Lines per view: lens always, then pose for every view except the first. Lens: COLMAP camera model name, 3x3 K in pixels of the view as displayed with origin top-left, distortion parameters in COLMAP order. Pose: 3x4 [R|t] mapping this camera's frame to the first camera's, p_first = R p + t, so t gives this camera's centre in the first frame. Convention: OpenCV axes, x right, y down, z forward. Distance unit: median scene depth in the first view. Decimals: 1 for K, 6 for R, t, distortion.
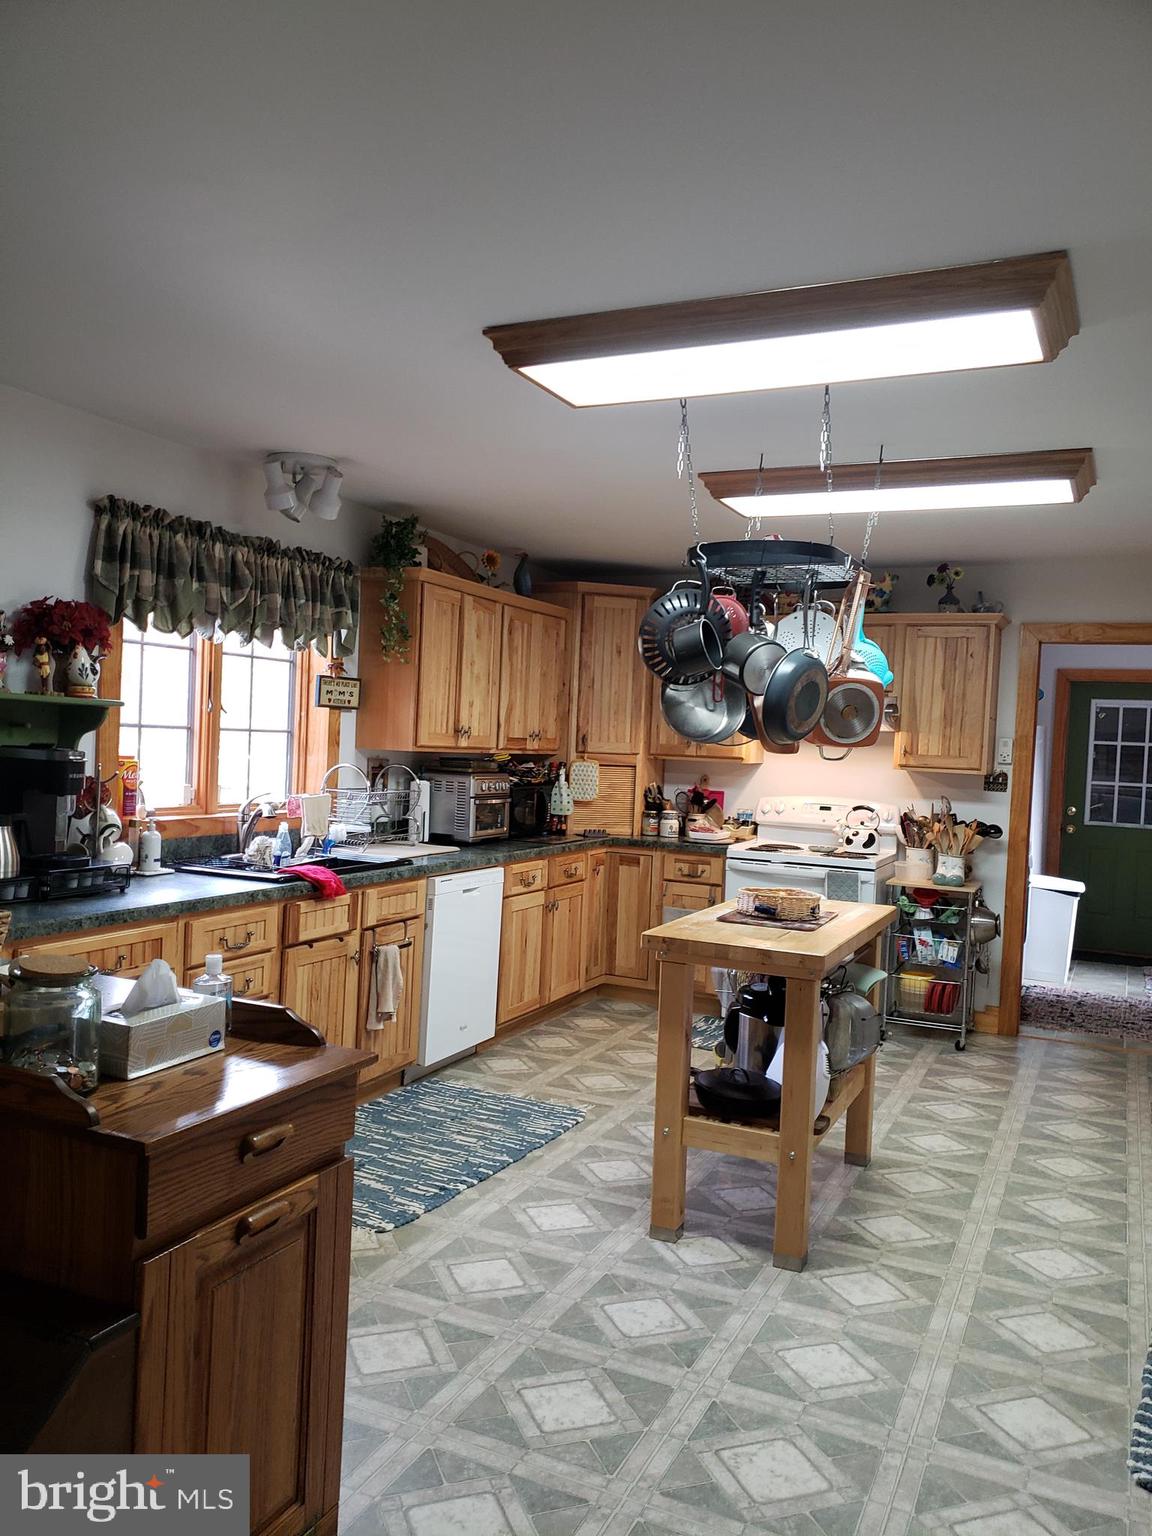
lens RADIAL K [[1196.9, 0, 565.1], [0, 1196.9, 774.5], [0, 0, 1]] dist [0.052445, -0.012794]
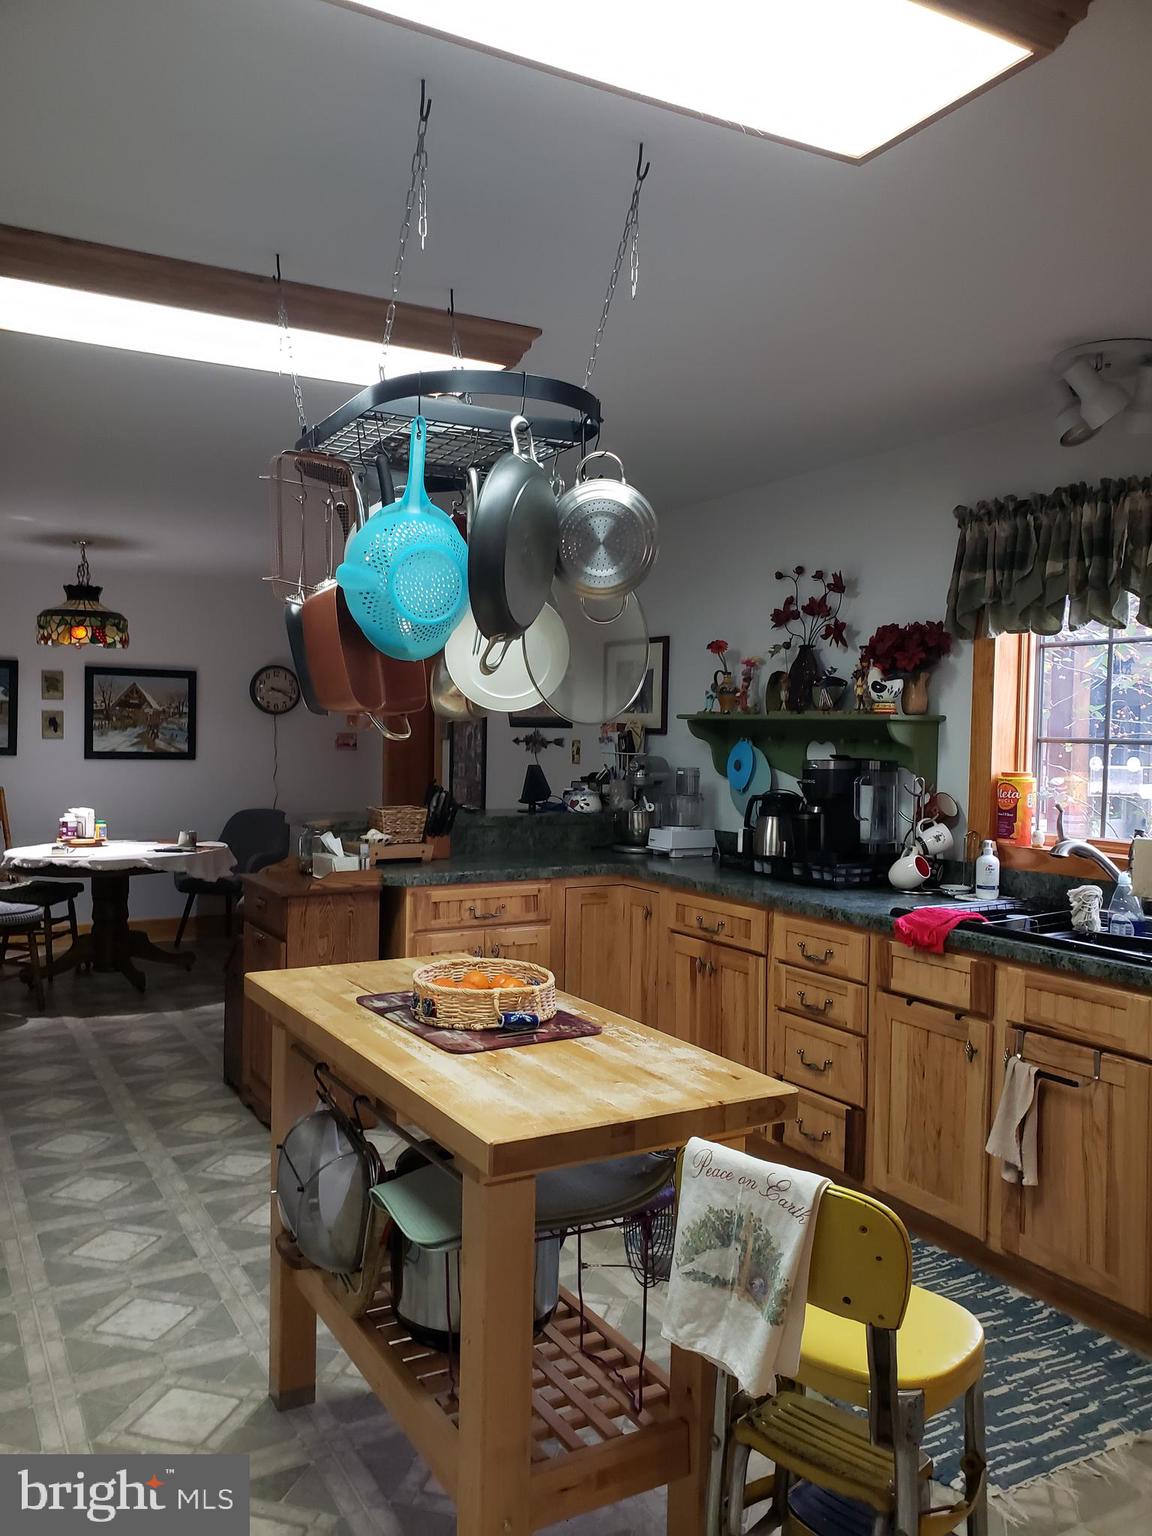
lens RADIAL K [[1196.9, 0, 564.8], [0, 1196.9, 762.3], [0, 0, 1]] dist [0.052445, -0.012794]
pose [[-0.592885, -0.037130, -0.804431, 0.585218], [-0.058329, 0.998293, -0.003089, -0.002803], [0.803172, 0.045091, -0.594038, 1.289093]]
